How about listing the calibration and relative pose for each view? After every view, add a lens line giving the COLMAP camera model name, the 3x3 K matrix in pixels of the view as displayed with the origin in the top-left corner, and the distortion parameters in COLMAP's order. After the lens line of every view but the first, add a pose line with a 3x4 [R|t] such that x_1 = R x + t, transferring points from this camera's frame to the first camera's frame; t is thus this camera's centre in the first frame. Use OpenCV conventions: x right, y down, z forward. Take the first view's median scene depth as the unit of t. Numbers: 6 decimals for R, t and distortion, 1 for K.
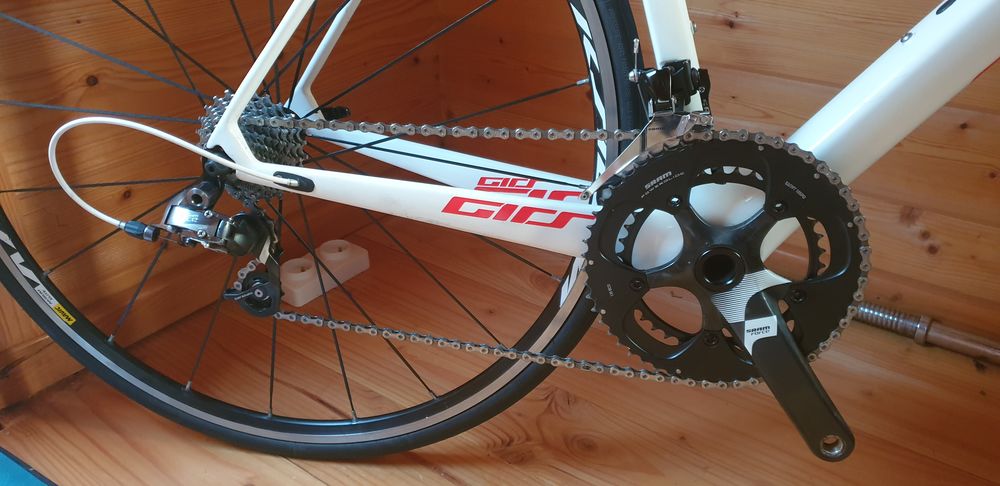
lens RADIAL K [[760.5, 0, 505.9], [0, 760.5, 248.3], [0, 0, 1]] dist [0.013878, -0.021559]
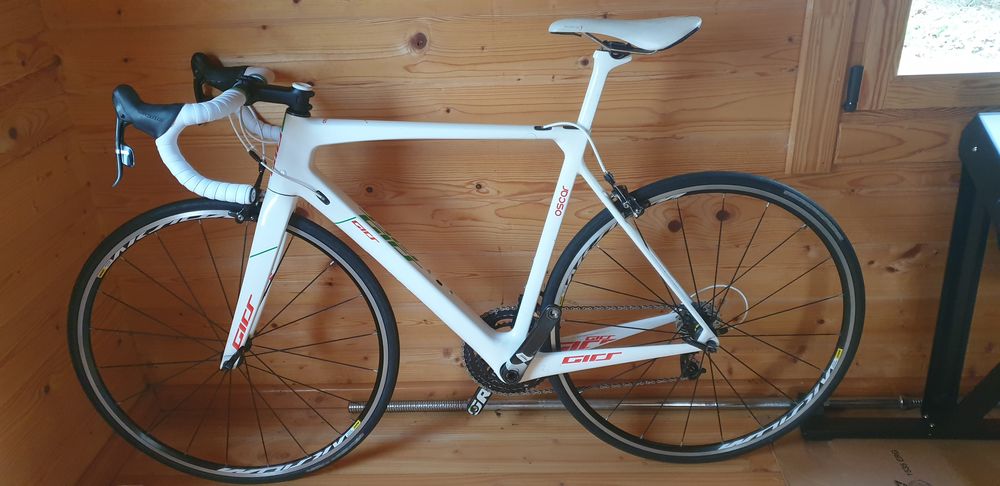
lens RADIAL K [[760.5, 0, 507.1], [0, 760.5, 237.0], [0, 0, 1]] dist [0.013878, -0.021559]
pose [[0.824012, -0.276962, 0.494264, -0.352449], [0.310172, 0.950553, 0.015542, -0.472358], [-0.474129, 0.140500, 0.869173, -1.254691]]
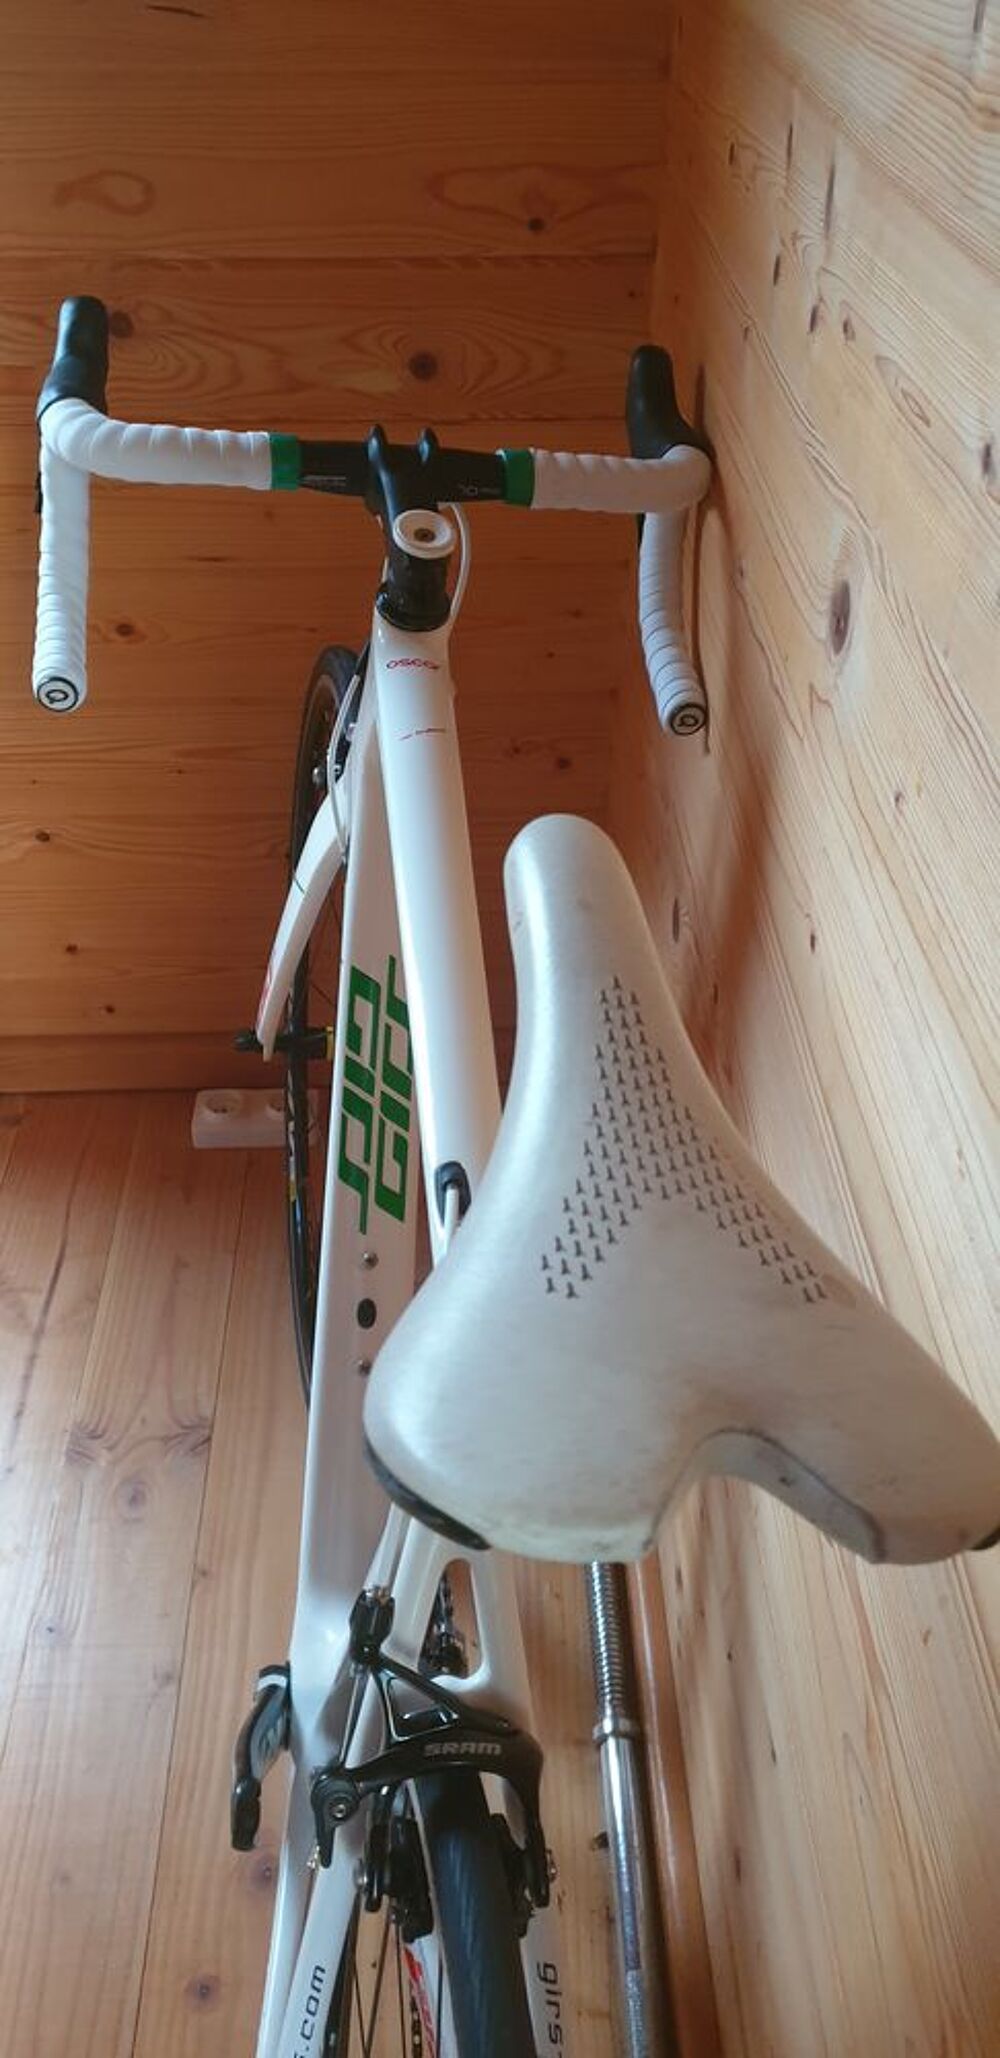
lens RADIAL K [[1565.1, 0, 499.8], [0, 1565.1, 1023.7], [0, 0, 1]] dist [0.013878, -0.021559]
pose [[0.622172, 0.484416, -0.615015, 1.496605], [-0.389799, 0.872961, 0.293252, -1.093650], [0.678940, 0.057280, 0.731956, -0.008961]]
